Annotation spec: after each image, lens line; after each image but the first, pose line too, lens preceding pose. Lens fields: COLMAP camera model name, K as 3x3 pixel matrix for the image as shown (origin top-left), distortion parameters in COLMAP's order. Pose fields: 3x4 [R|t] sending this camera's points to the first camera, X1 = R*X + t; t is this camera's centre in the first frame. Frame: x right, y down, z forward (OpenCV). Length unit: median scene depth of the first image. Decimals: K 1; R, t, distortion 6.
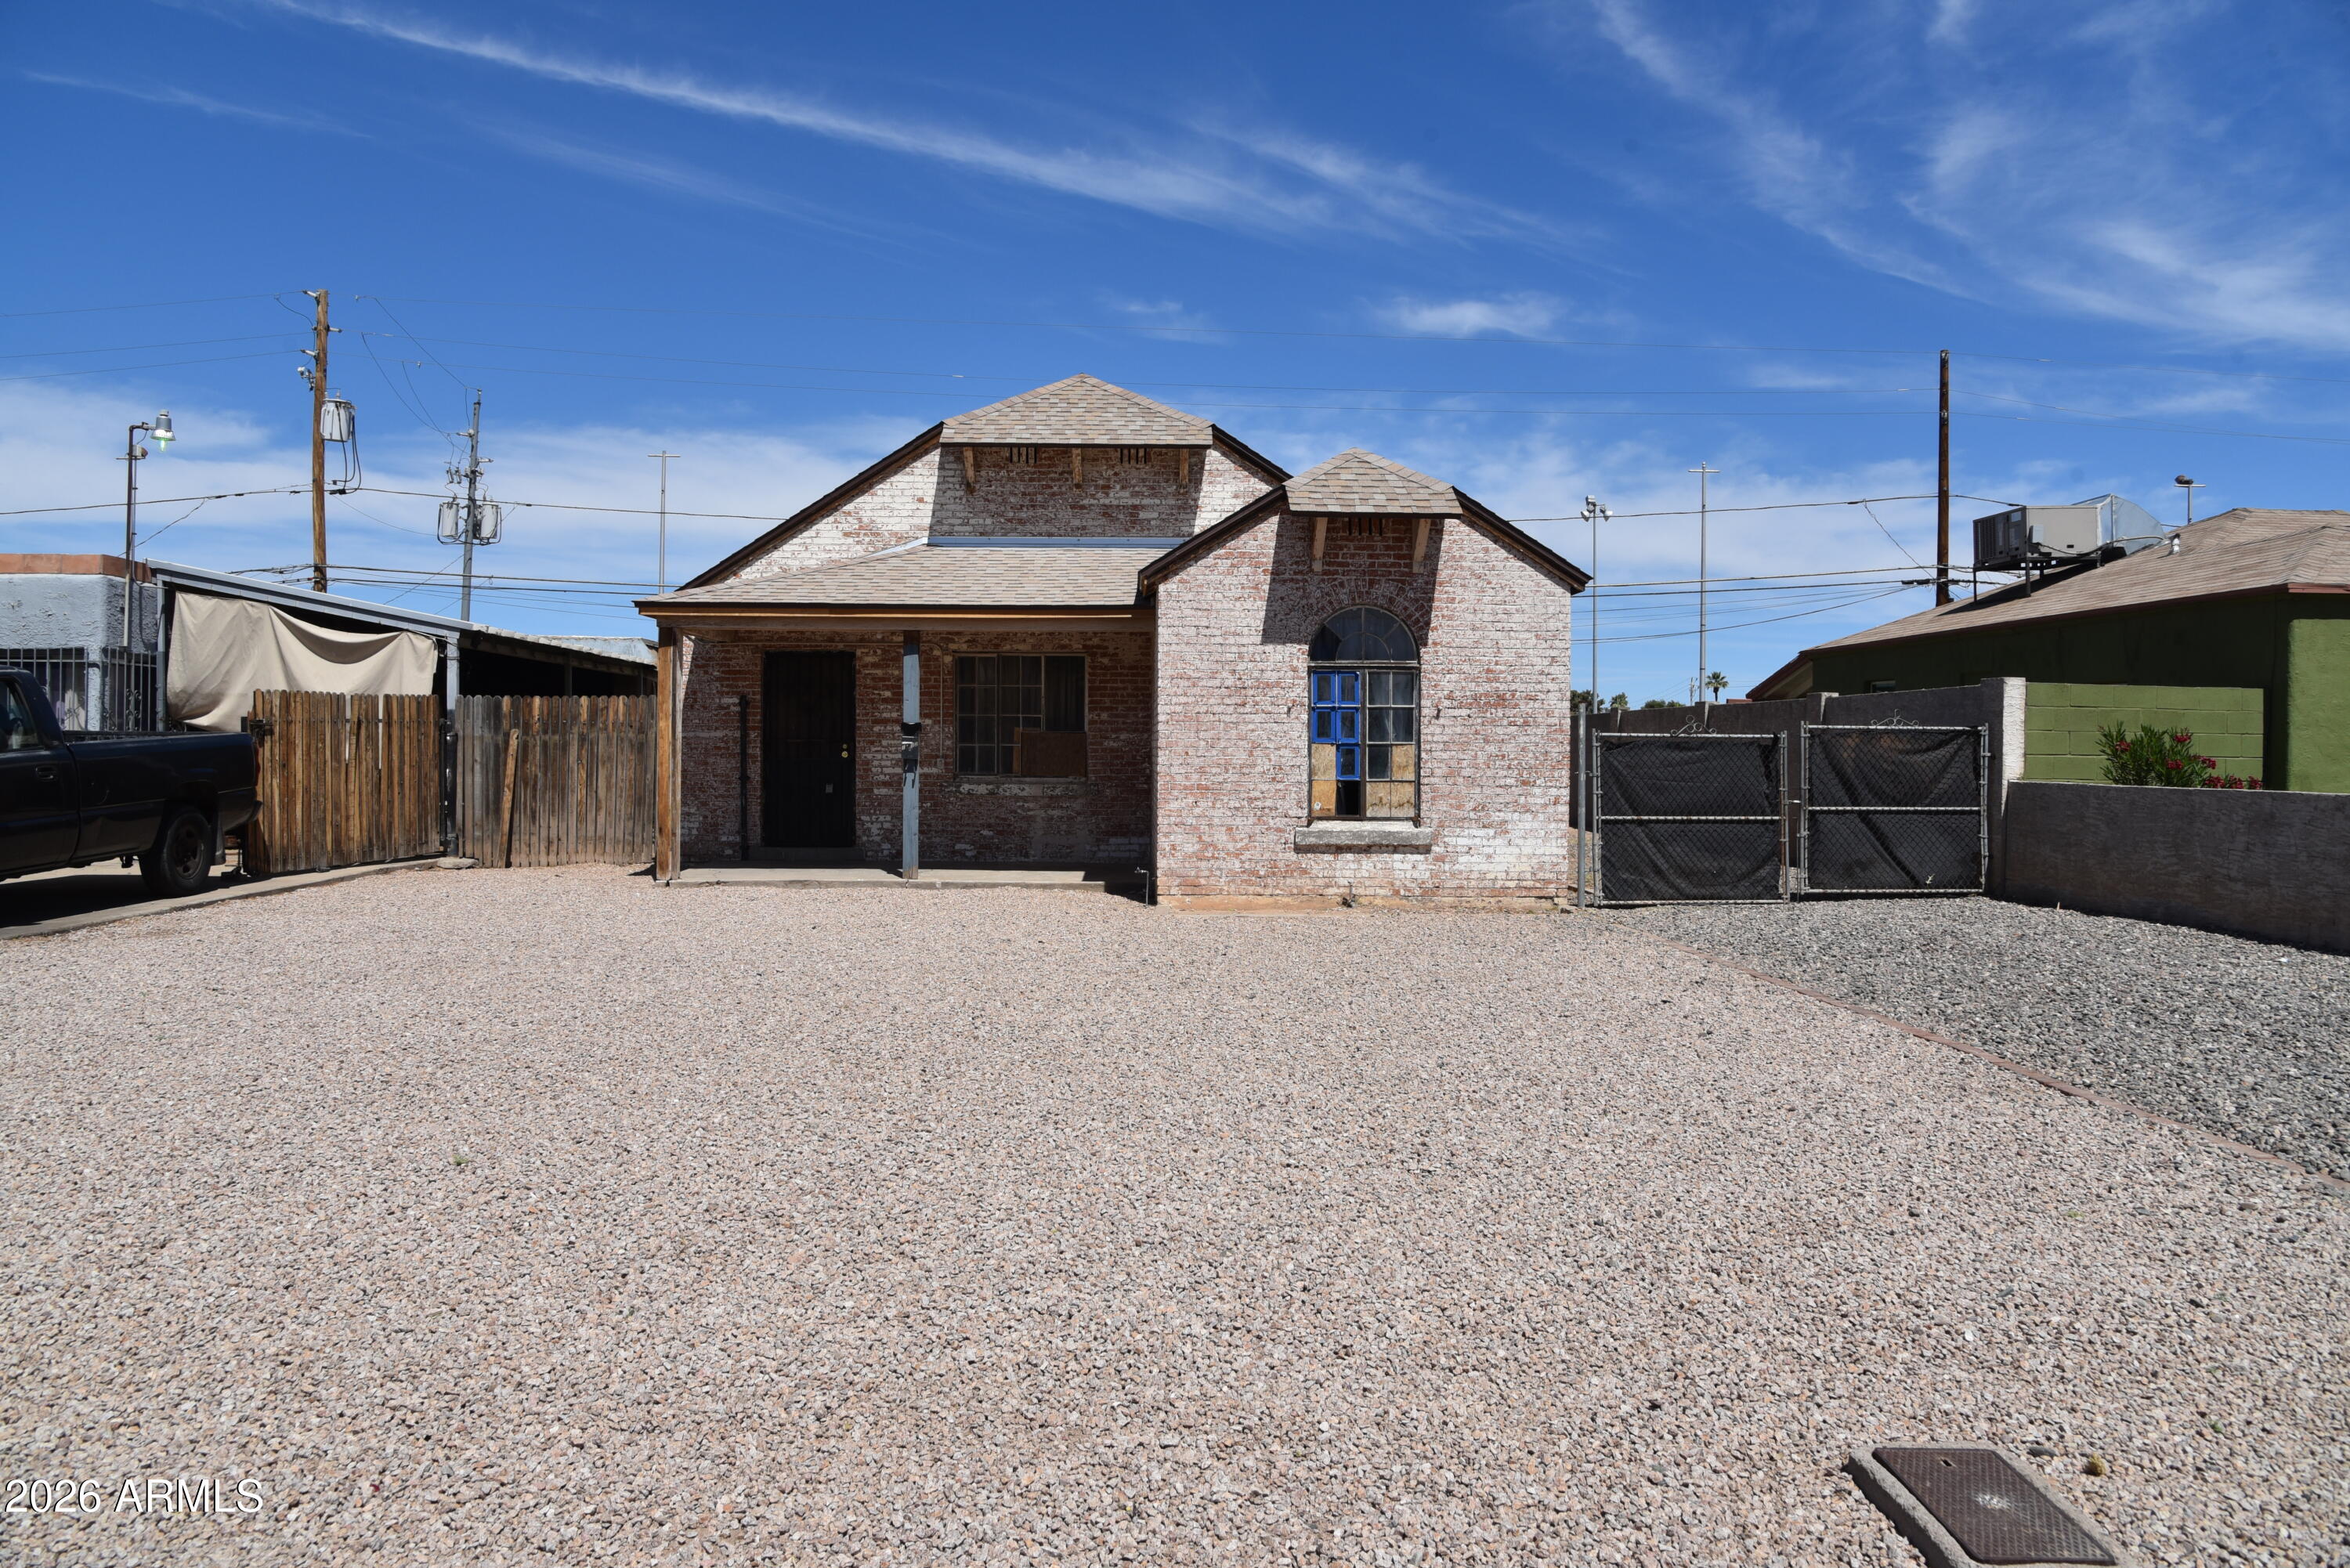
lens RADIAL K [[1599.8, 0, 1163.4], [0, 1599.8, 772.8], [0, 0, 1]] dist [-0.086013, 0.040382]
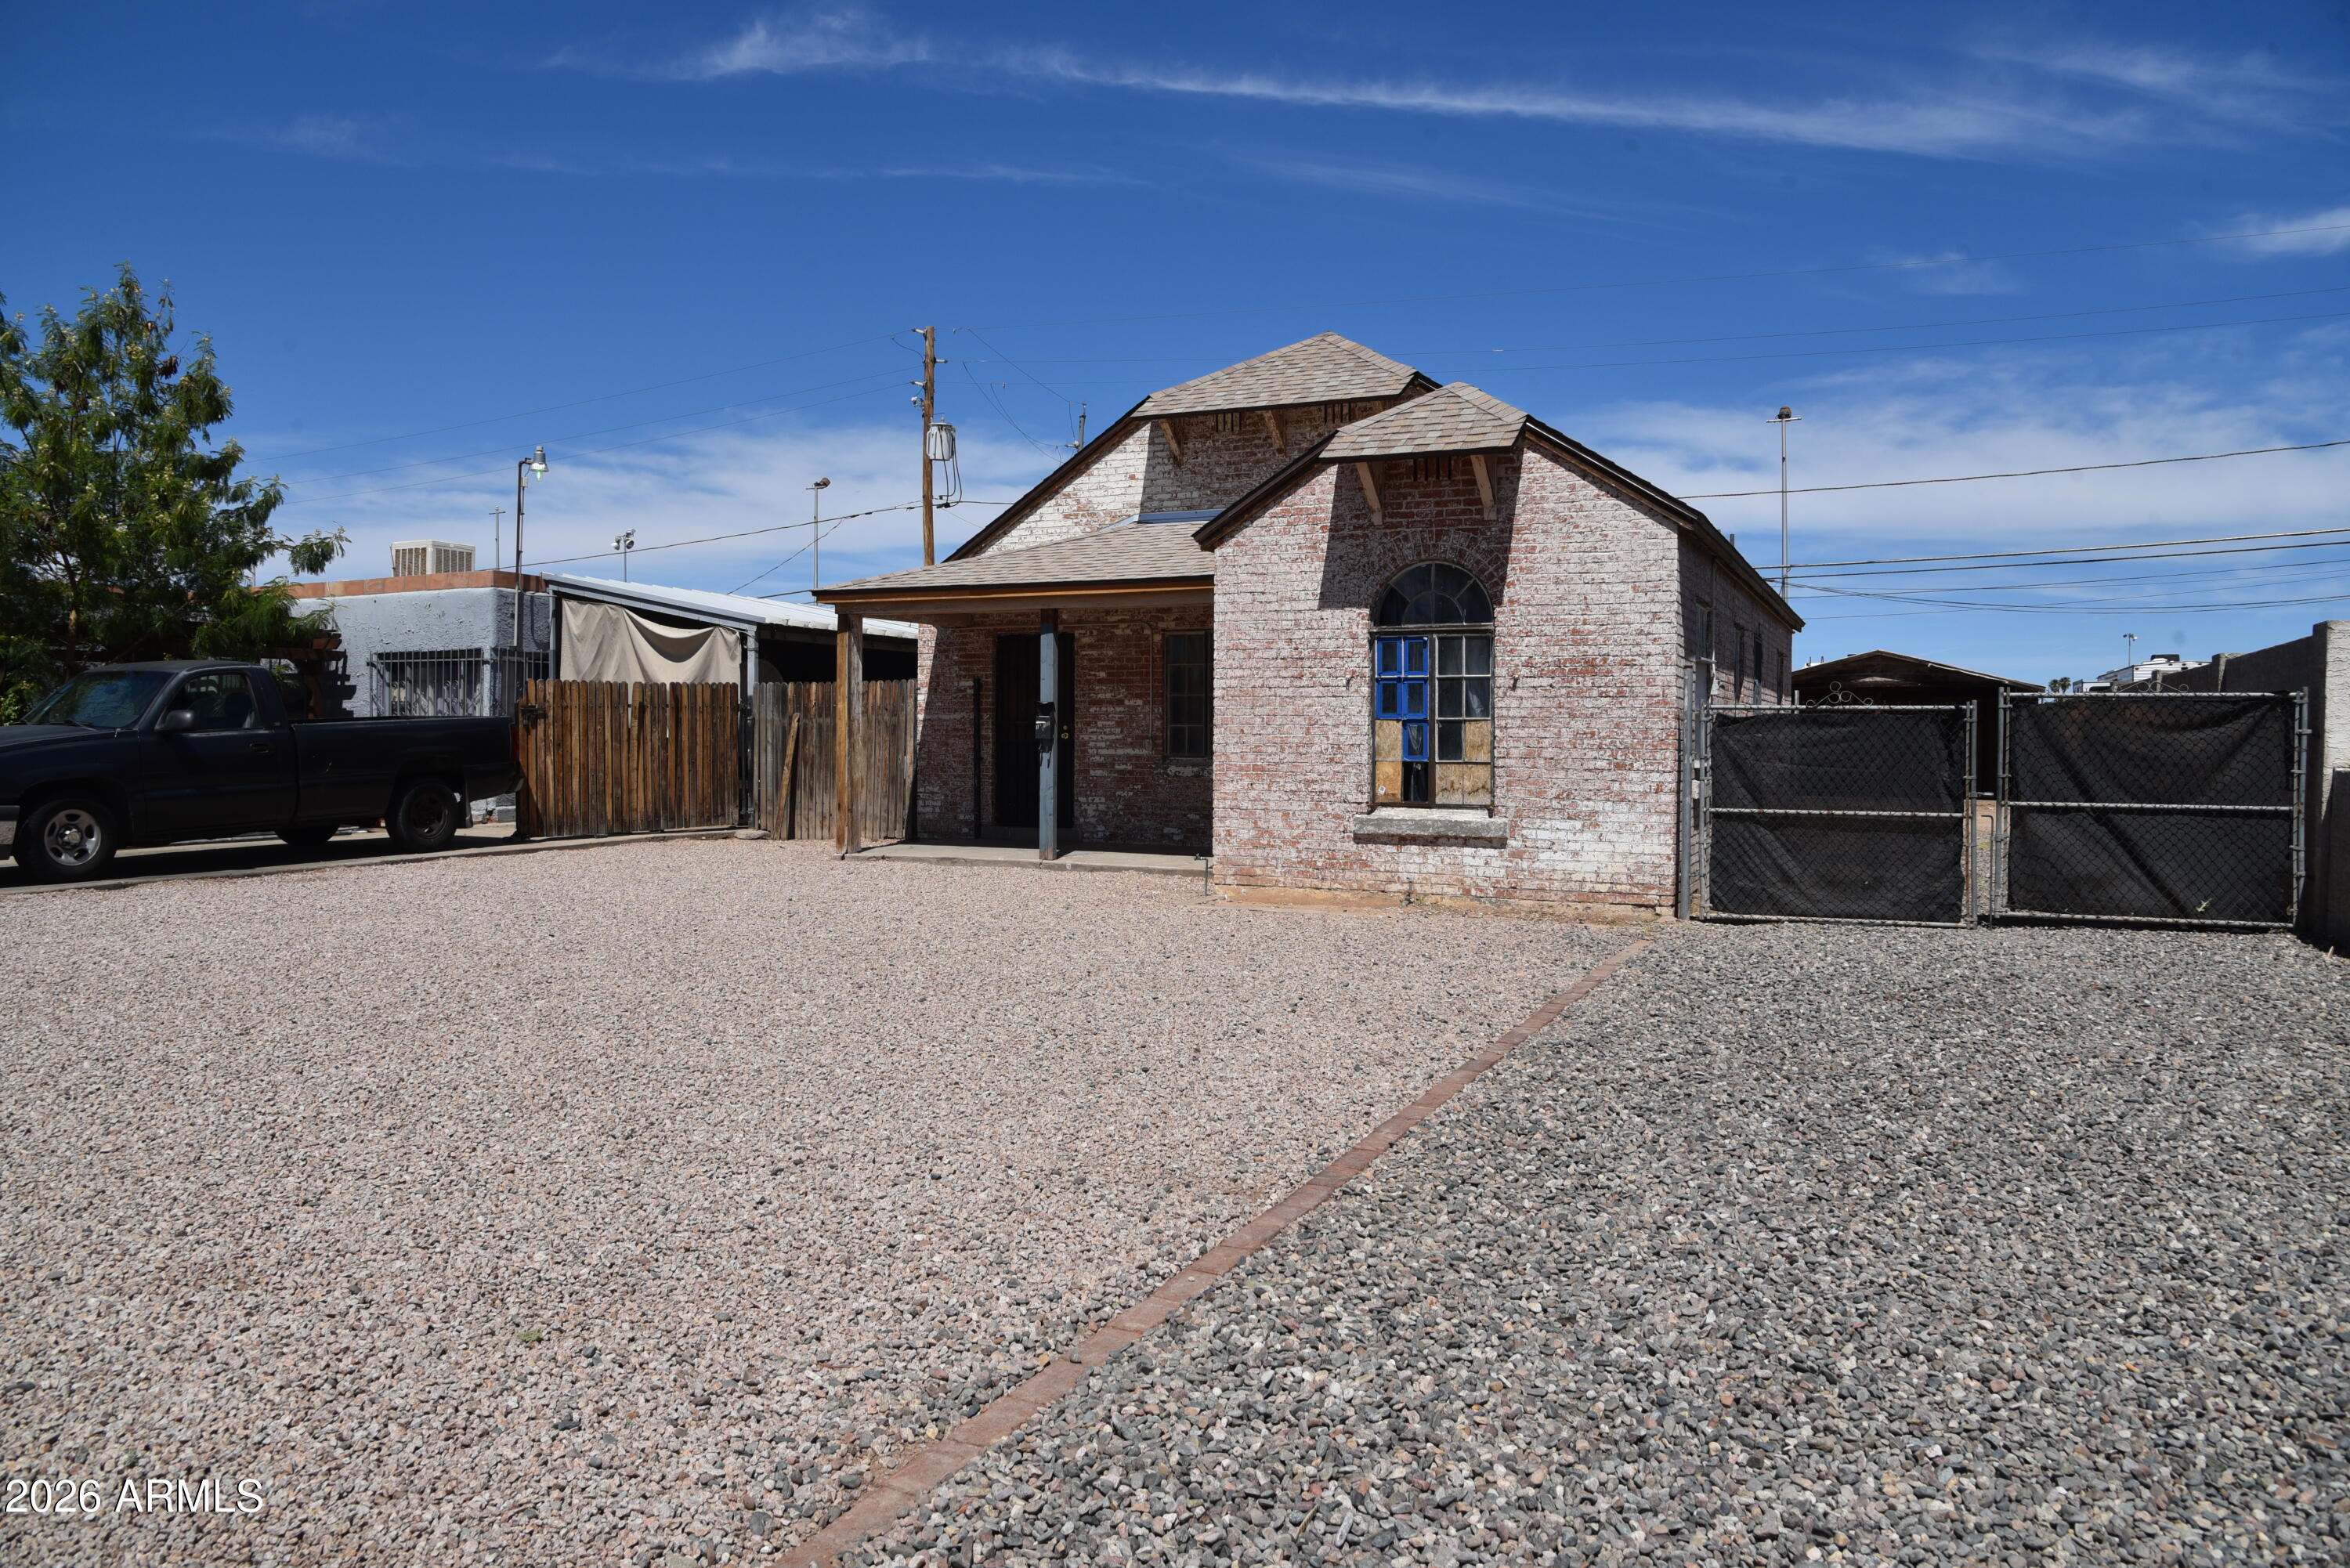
lens RADIAL K [[1599.8, 0, 1182.9], [0, 1599.8, 793.2], [0, 0, 1]] dist [-0.086013, 0.040382]
pose [[0.899157, 0.014619, -0.437382, 0.330917], [-0.007273, 0.999803, 0.018467, 0.005844], [0.437565, -0.013423, 0.899086, 0.135439]]
